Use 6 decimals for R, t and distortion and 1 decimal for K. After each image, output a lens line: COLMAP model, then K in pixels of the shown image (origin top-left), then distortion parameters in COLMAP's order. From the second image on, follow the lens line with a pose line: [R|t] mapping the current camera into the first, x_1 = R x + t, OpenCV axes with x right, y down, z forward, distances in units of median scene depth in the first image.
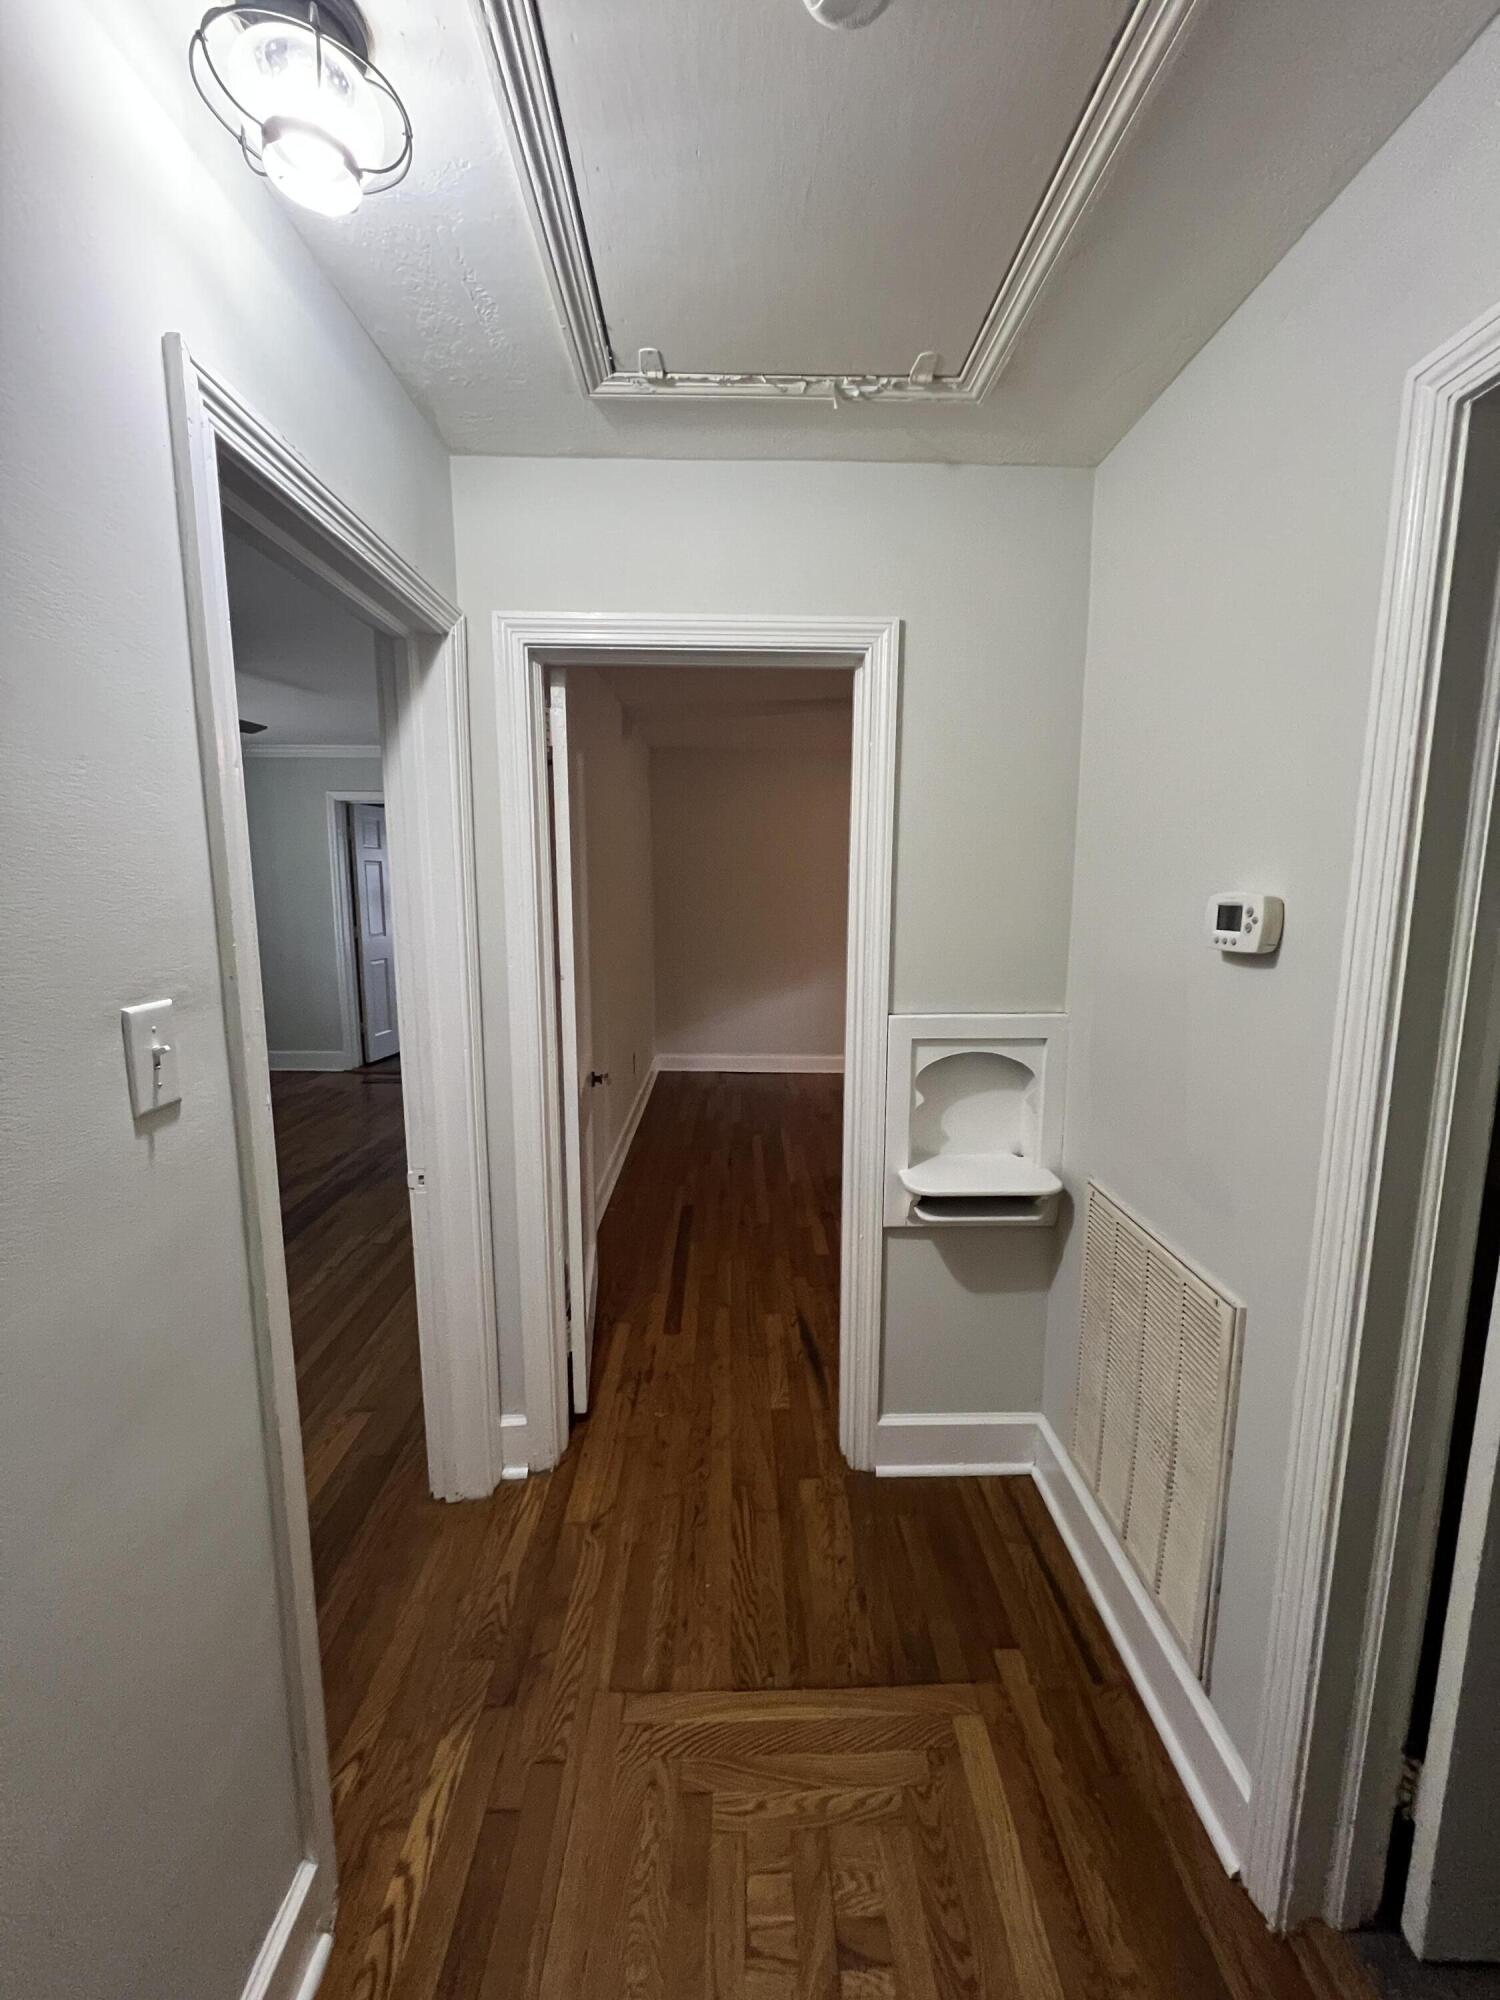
lens RADIAL K [[796.7, 0, 746.1], [0, 796.7, 995.6], [0, 0, 1]] dist [0.000420, 0.000051]
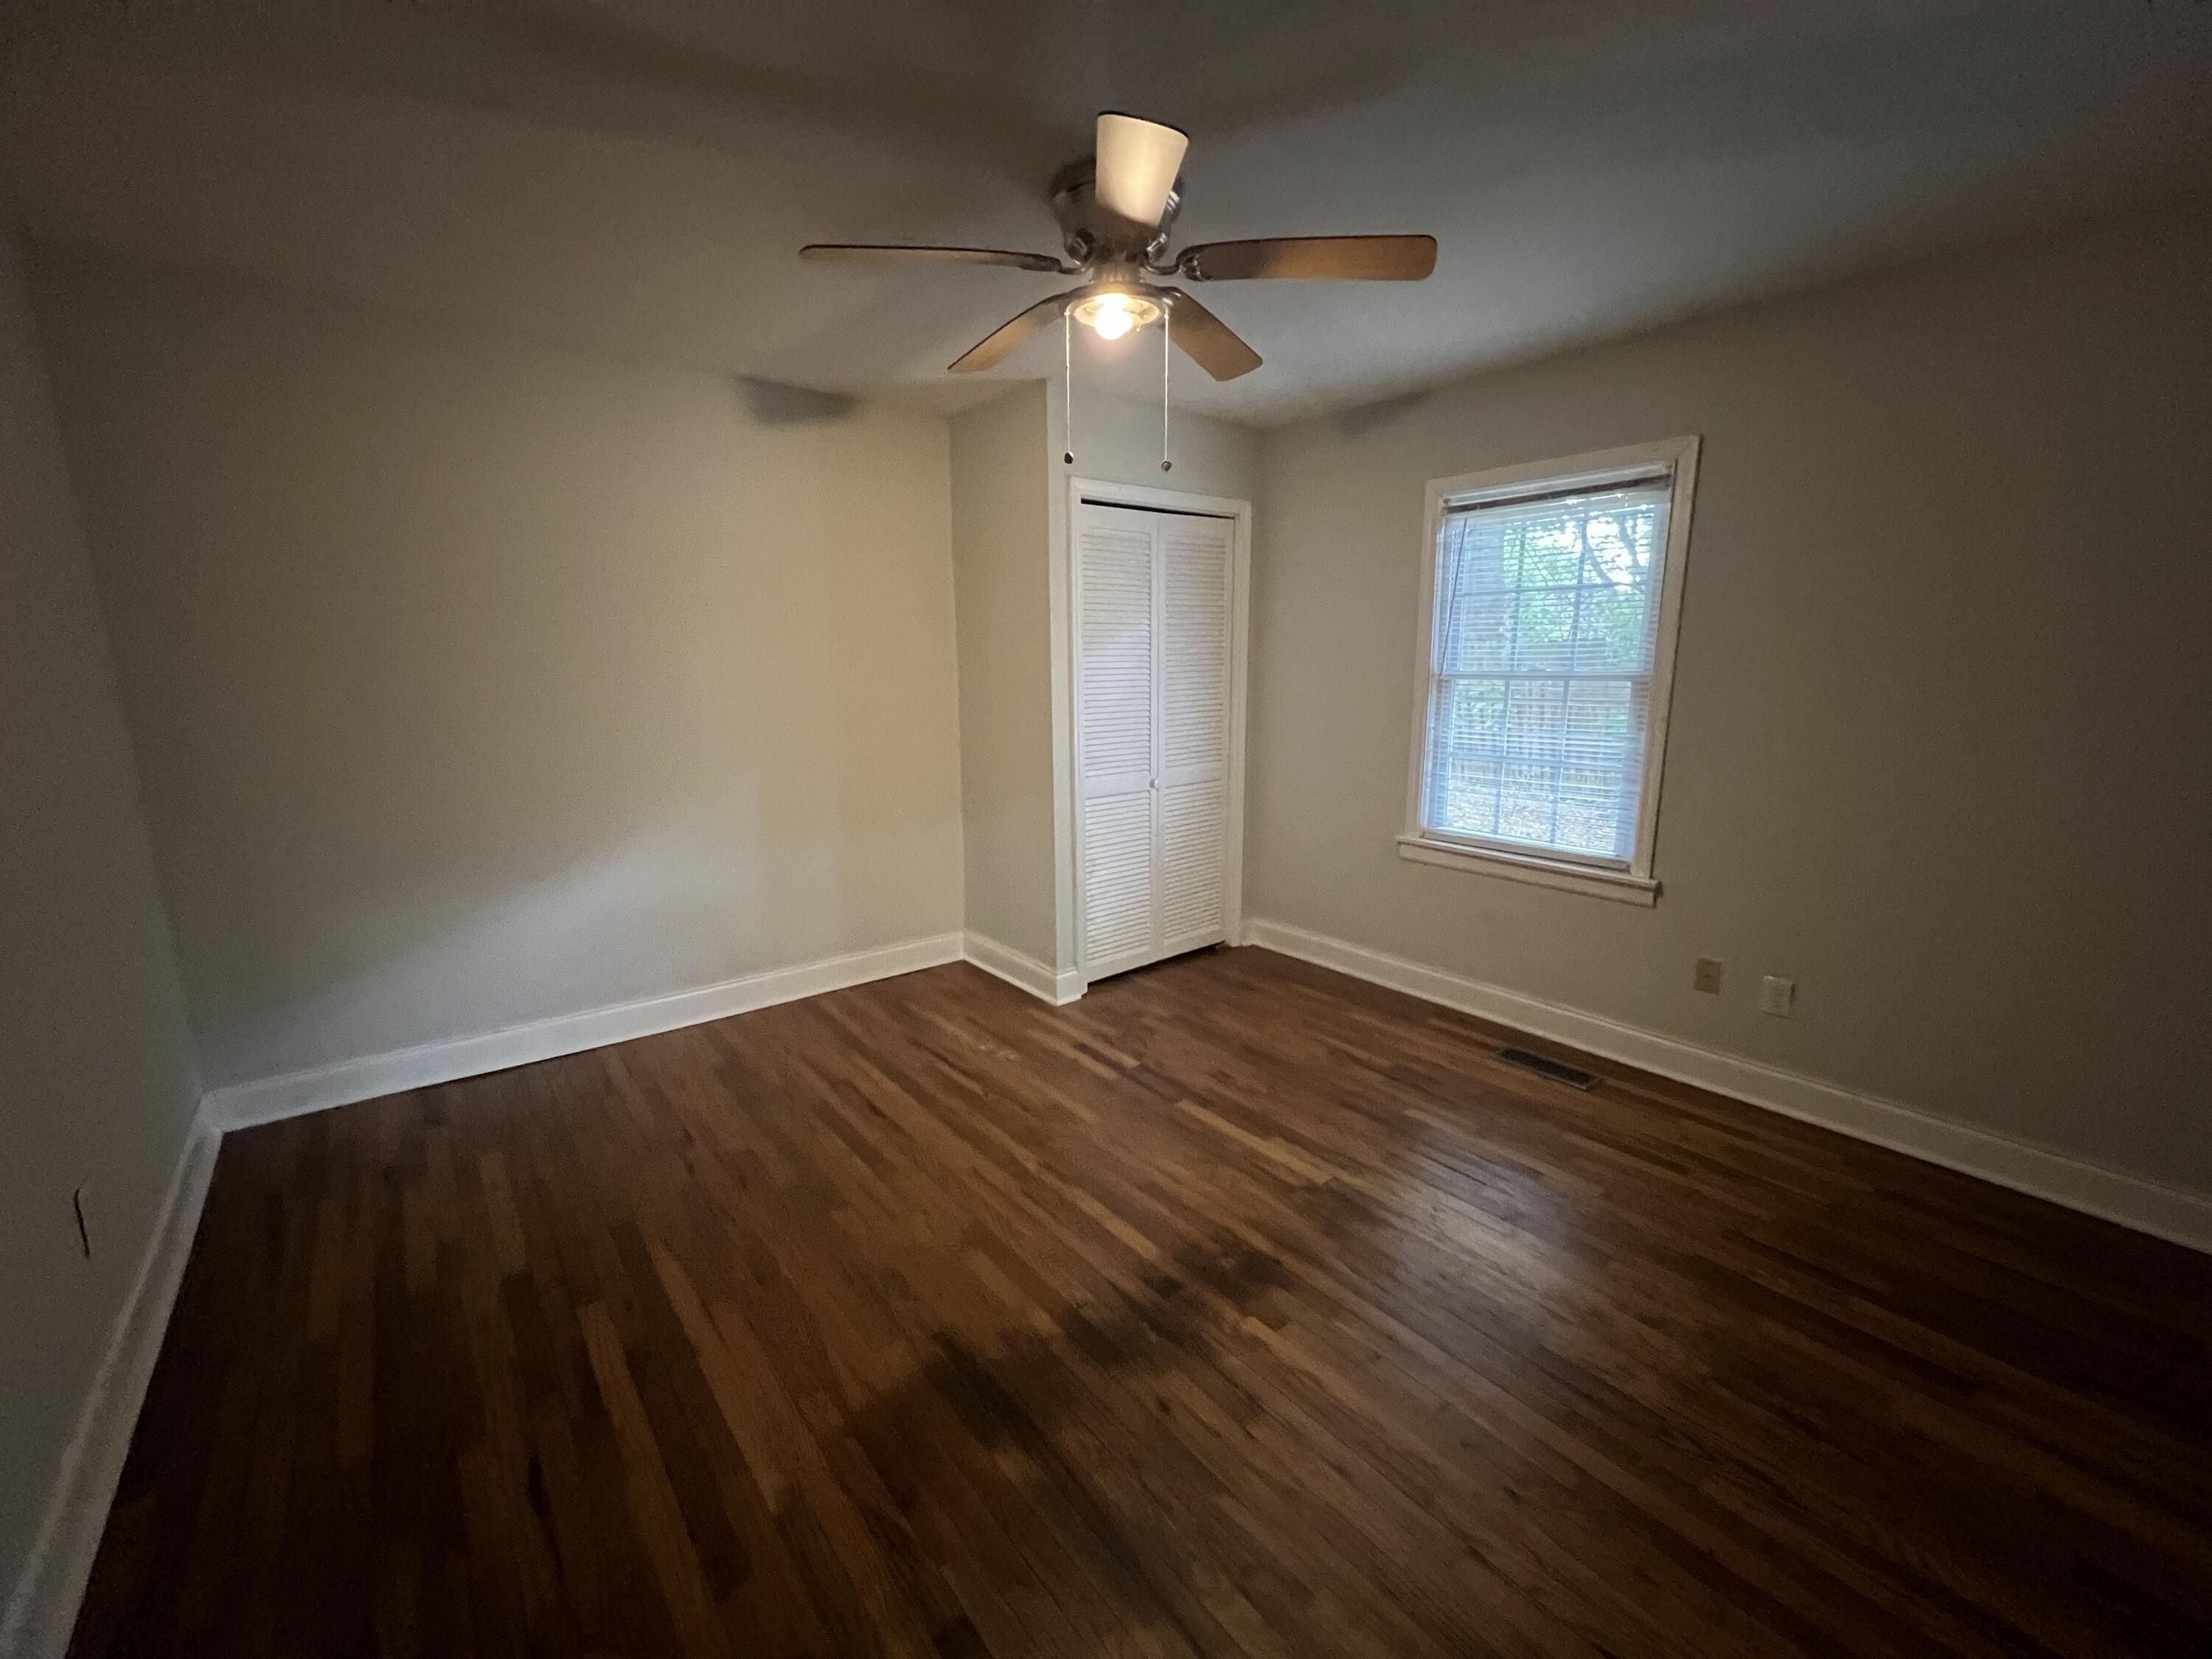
lens RADIAL K [[886.0, 0, 1101.9], [0, 886.0, 829.6], [0, 0, 1]] dist [0.000226, 0.000125]
pose [[0.785802, -0.127244, 0.605247, -0.019907], [0.097055, 0.991853, 0.082513, -0.052486], [-0.610815, -0.006097, 0.791750, 0.479419]]
